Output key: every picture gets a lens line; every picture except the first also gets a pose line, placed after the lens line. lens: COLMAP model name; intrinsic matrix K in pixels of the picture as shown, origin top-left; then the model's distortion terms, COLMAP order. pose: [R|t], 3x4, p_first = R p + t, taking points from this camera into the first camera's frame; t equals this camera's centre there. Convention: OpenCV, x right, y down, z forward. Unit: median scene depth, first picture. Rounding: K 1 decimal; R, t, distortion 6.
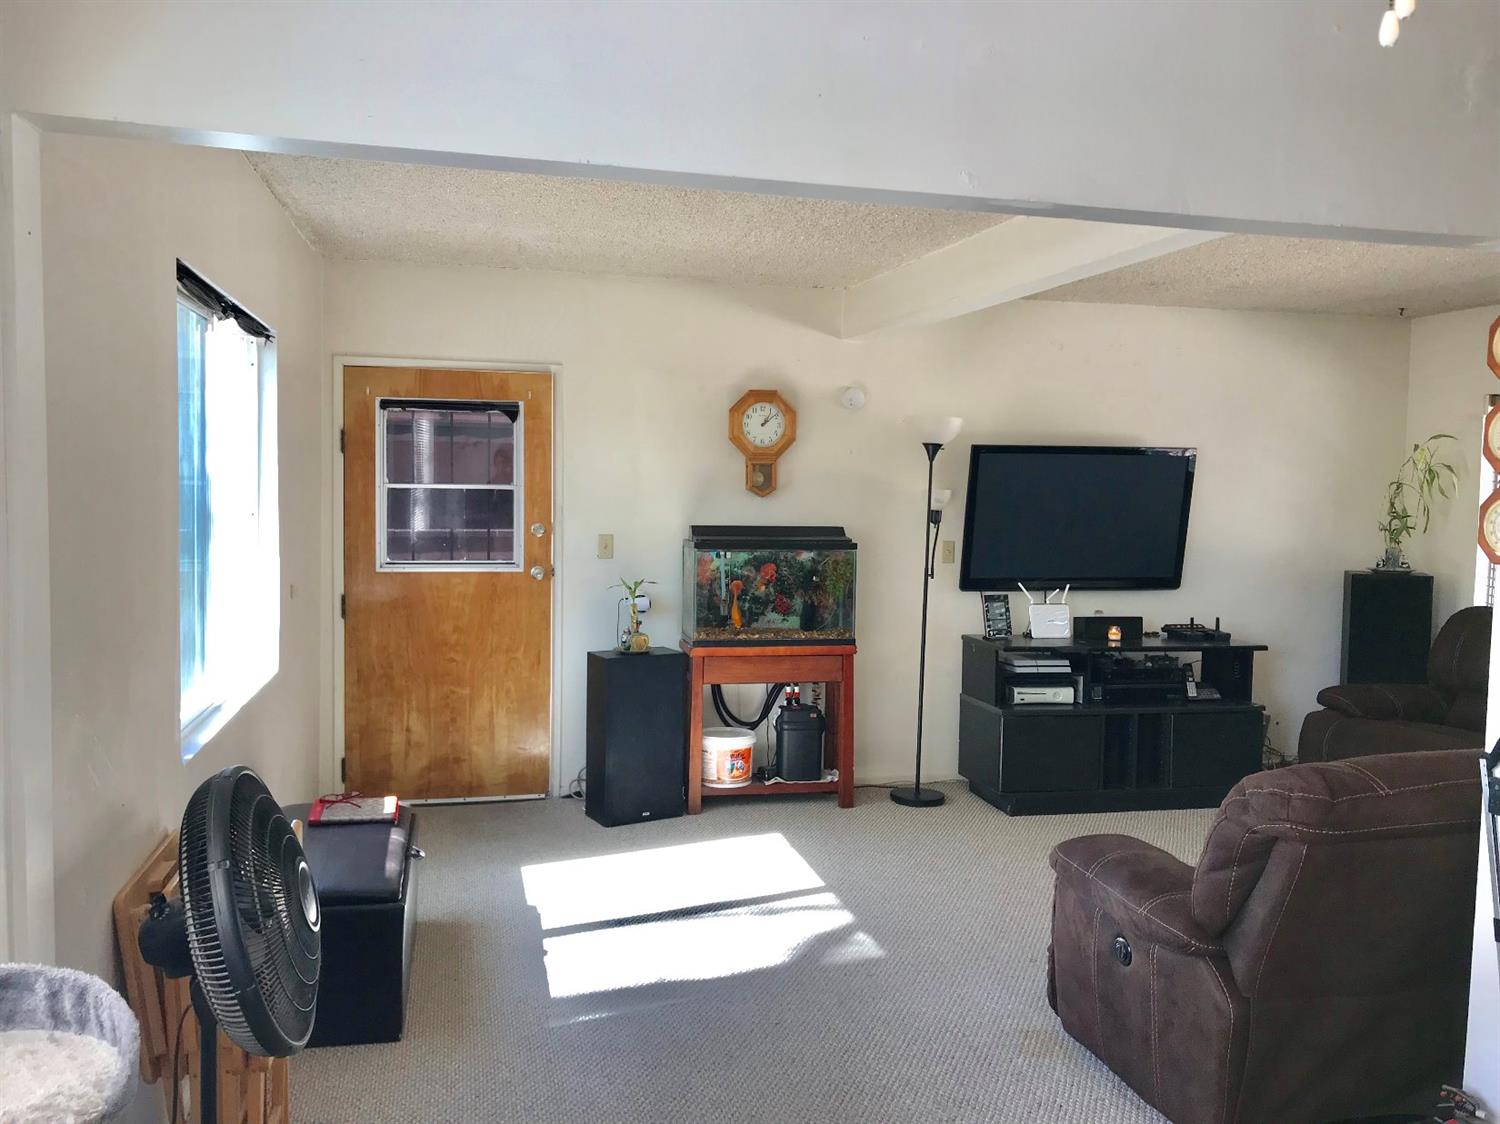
lens RADIAL K [[1225.5, 0, 744.6], [0, 1225.5, 532.3], [0, 0, 1]] dist [0.046635, -0.056359]
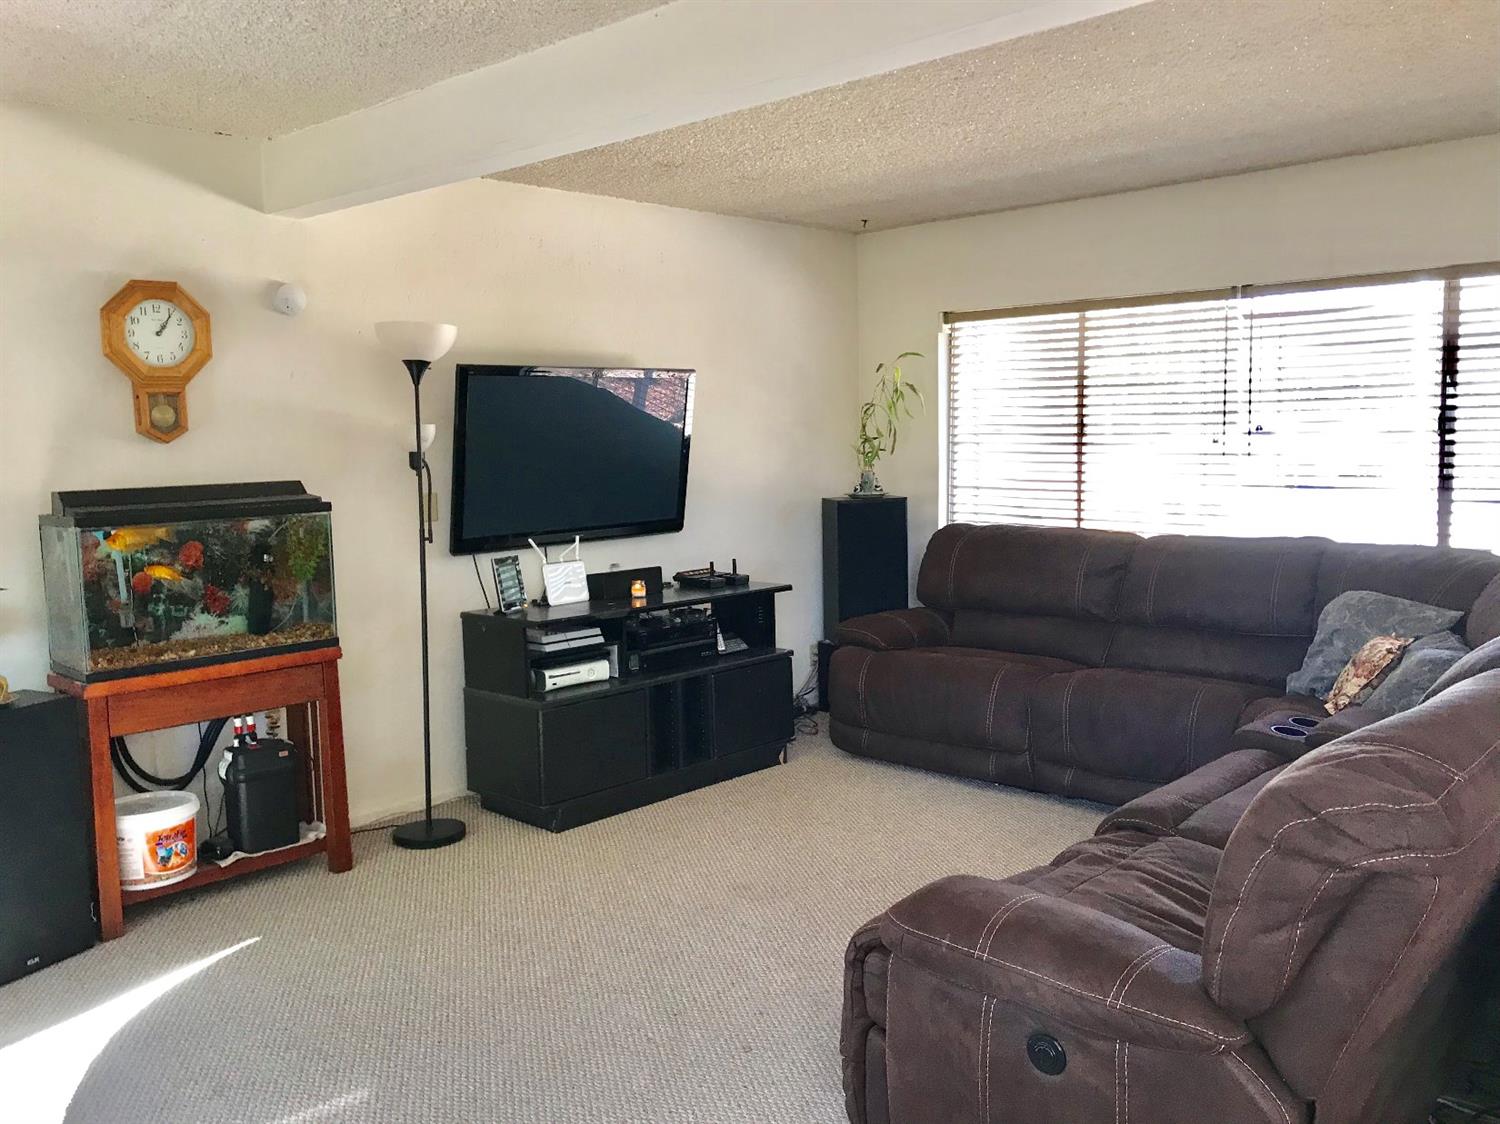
lens RADIAL K [[1225.5, 0, 752.0], [0, 1225.5, 551.2], [0, 0, 1]] dist [0.046635, -0.056359]
pose [[0.835863, -0.089525, 0.541588, -0.090127], [0.061029, 0.995651, 0.070393, 0.001694], [-0.545534, -0.025786, 0.837692, 0.267084]]
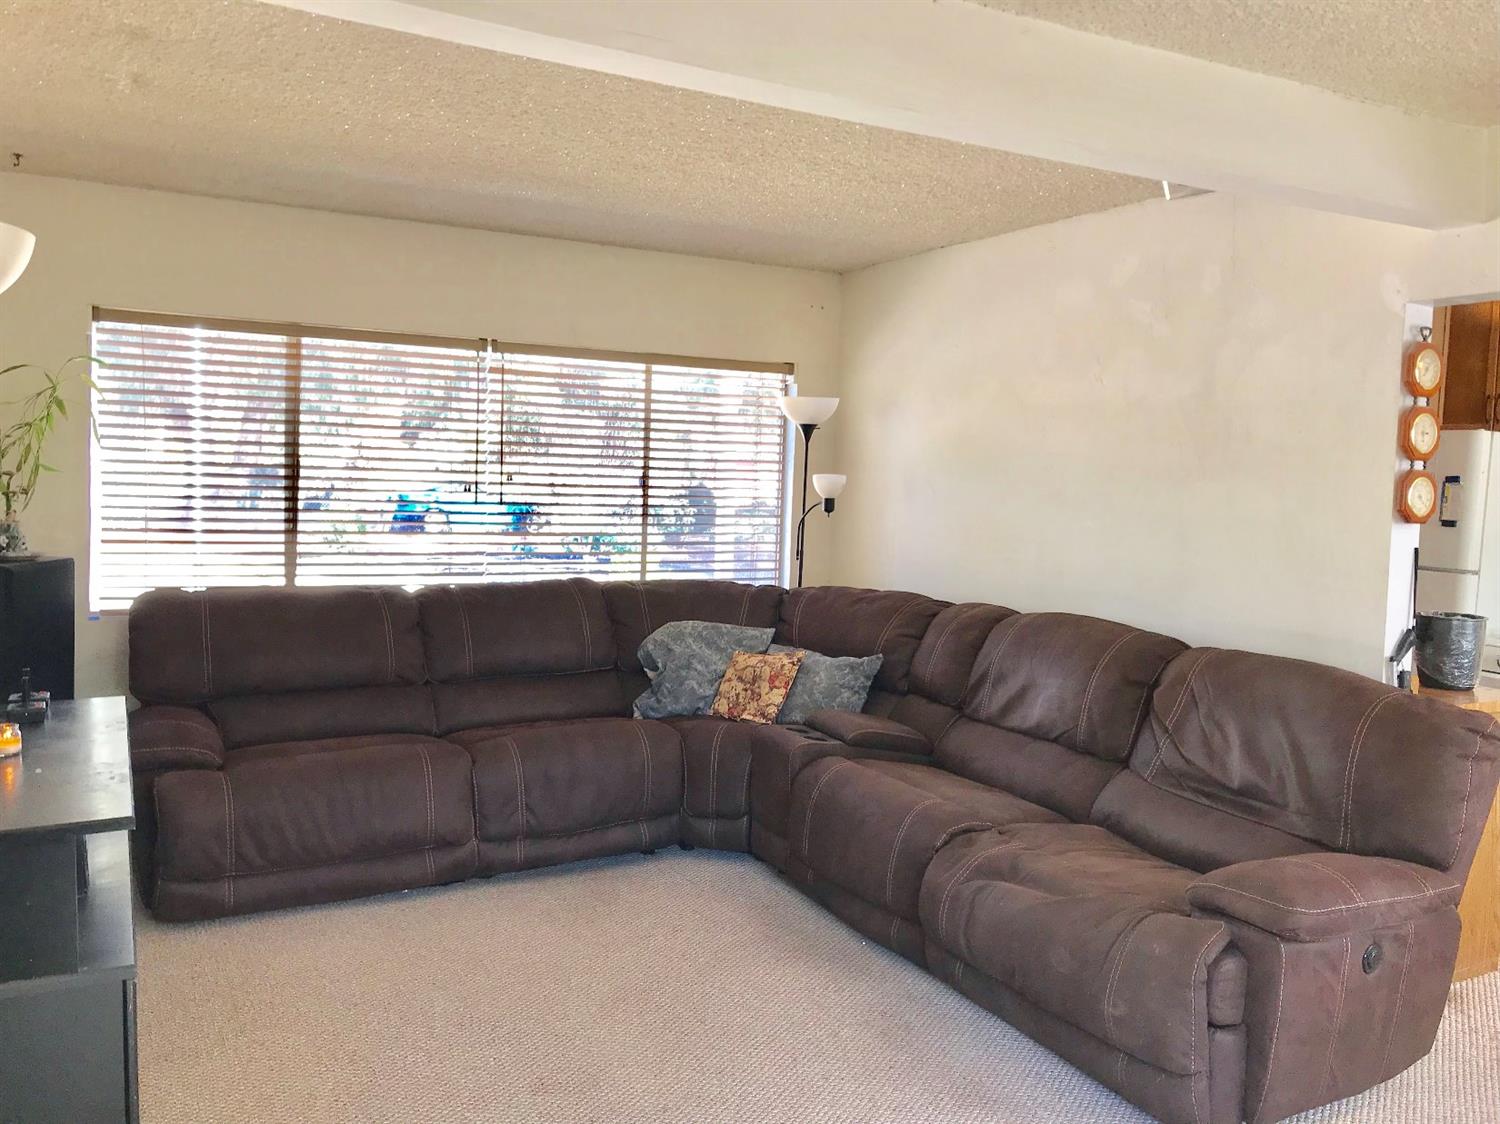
lens RADIAL K [[1225.5, 0, 744.6], [0, 1225.5, 560.8], [0, 0, 1]] dist [0.046635, -0.056359]
pose [[-0.244696, -0.094284, 0.965005, -0.235986], [0.013615, 0.994829, 0.100650, -0.031336], [-0.969504, 0.037767, -0.242147, 0.875596]]
